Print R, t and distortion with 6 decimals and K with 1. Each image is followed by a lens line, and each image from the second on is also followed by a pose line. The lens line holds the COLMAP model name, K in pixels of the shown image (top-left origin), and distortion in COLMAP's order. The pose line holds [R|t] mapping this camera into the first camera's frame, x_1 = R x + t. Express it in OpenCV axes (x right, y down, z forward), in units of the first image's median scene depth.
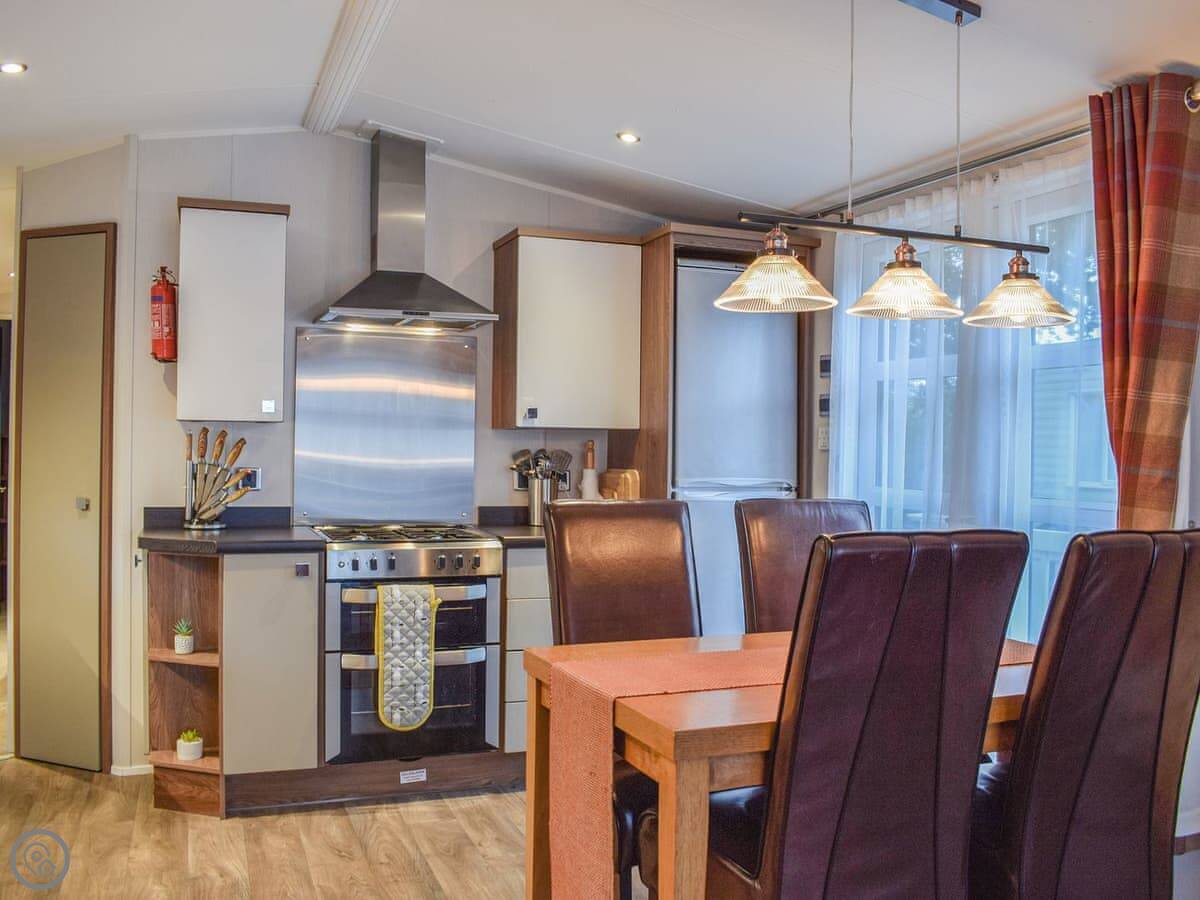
lens RADIAL K [[1058.3, 0, 601.6], [0, 1058.3, 443.4], [0, 0, 1]] dist [-0.094477, 0.006668]
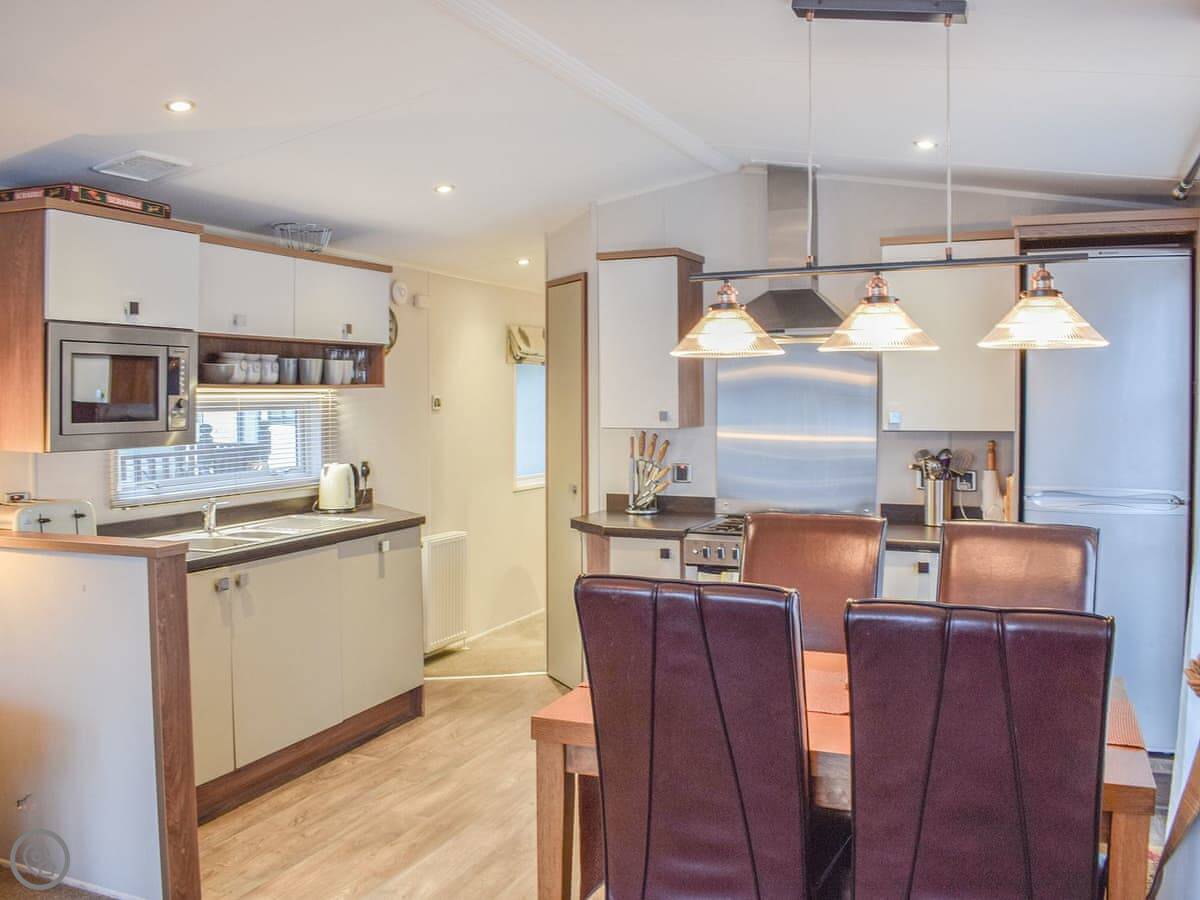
lens RADIAL K [[1058.3, 0, 601.6], [0, 1058.3, 443.4], [0, 0, 1]] dist [-0.094477, 0.006668]
pose [[0.707281, 0.011750, -0.706835, 0.476303], [0.017061, 0.999287, 0.033683, -0.044840], [0.706727, -0.035883, 0.706576, 0.077491]]
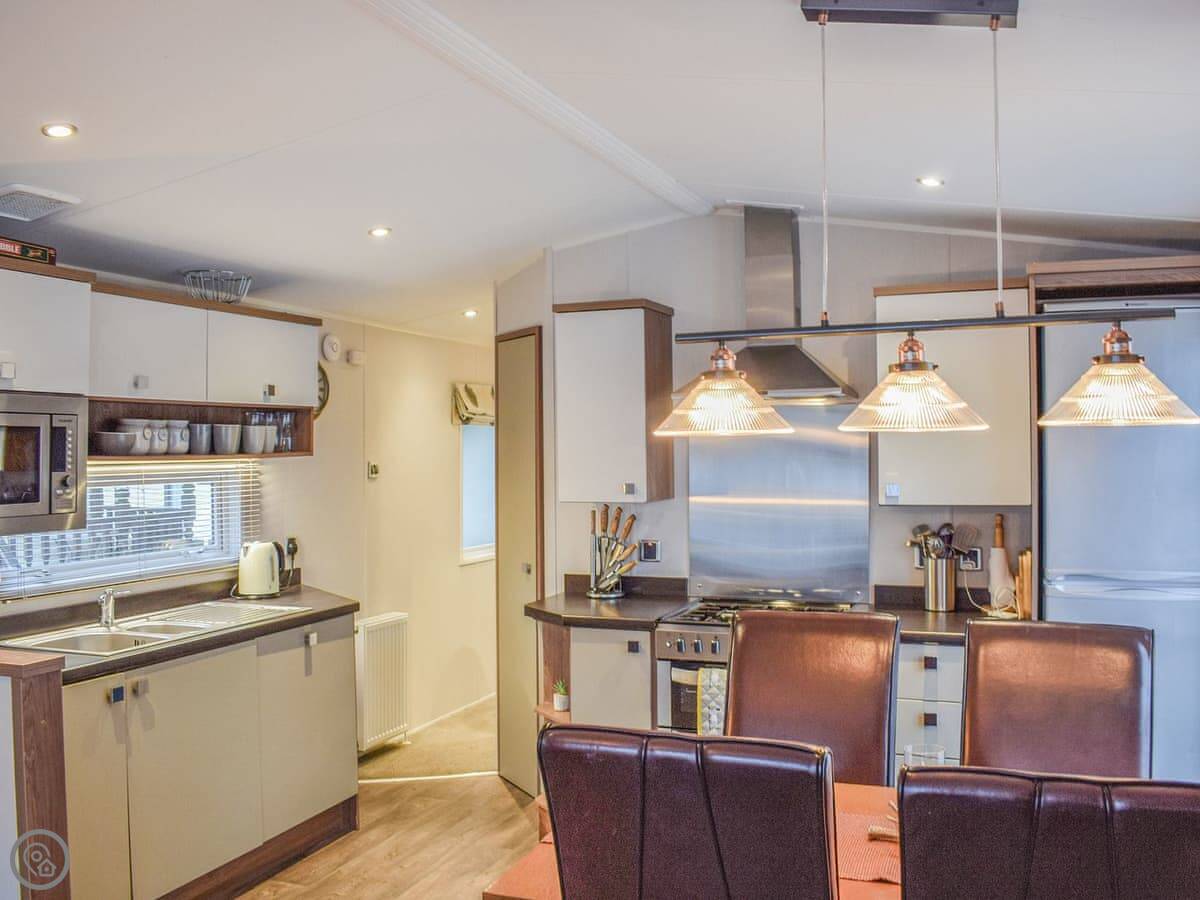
lens RADIAL K [[1092.5, 0, 599.2], [0, 1092.5, 454.2], [0, 0, 1]] dist [-0.086799, 0.009108]
pose [[0.737414, -0.019711, -0.675154, 0.396406], [0.022504, 0.999736, -0.004608, -0.063813], [0.675066, -0.011795, 0.737663, 0.146879]]
